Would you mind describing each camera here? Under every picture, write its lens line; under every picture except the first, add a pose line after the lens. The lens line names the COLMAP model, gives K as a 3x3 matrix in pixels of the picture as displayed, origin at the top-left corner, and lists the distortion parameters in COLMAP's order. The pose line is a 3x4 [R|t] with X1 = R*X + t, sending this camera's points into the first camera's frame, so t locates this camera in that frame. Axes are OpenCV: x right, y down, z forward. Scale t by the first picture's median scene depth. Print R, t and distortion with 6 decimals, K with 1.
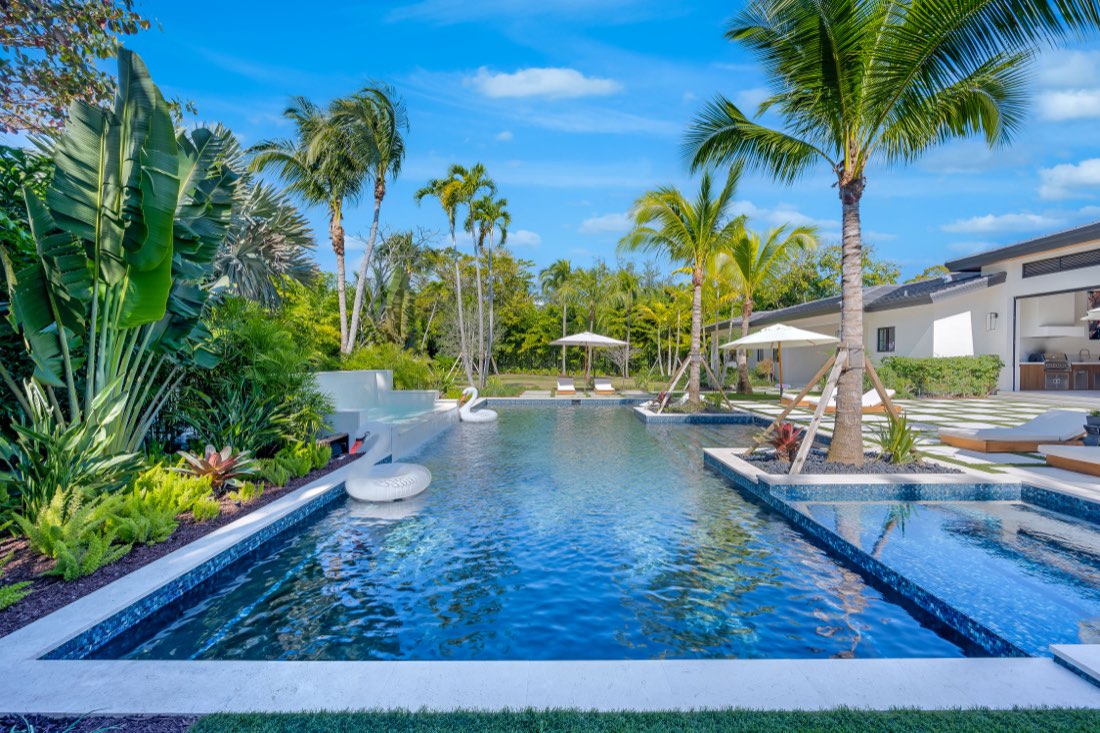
lens RADIAL K [[442.4, 0, 549.7], [0, 442.4, 361.8], [0, 0, 1]] dist [-0.001496, -0.000169]
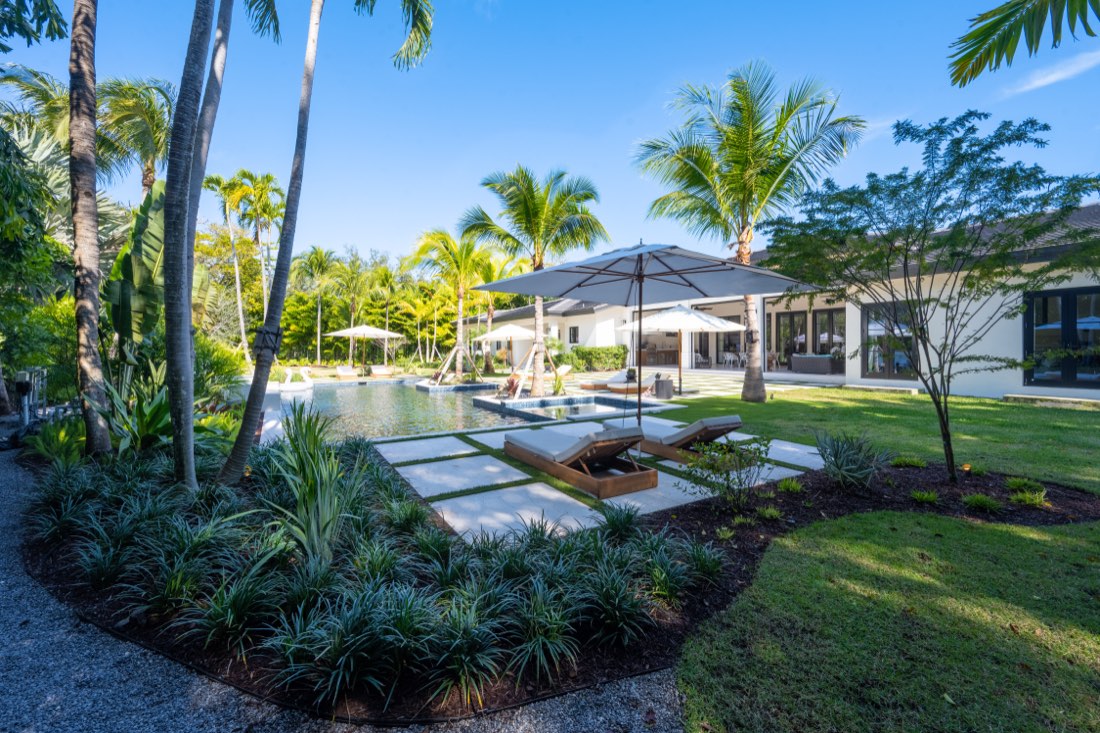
lens RADIAL K [[442.4, 0, 549.7], [0, 442.4, 361.8], [0, 0, 1]] dist [-0.001496, -0.000169]
pose [[0.846624, -0.019493, 0.531834, -0.137282], [0.006780, 0.999643, 0.025846, 0.002395], [-0.532148, -0.018276, 0.846454, -0.278417]]
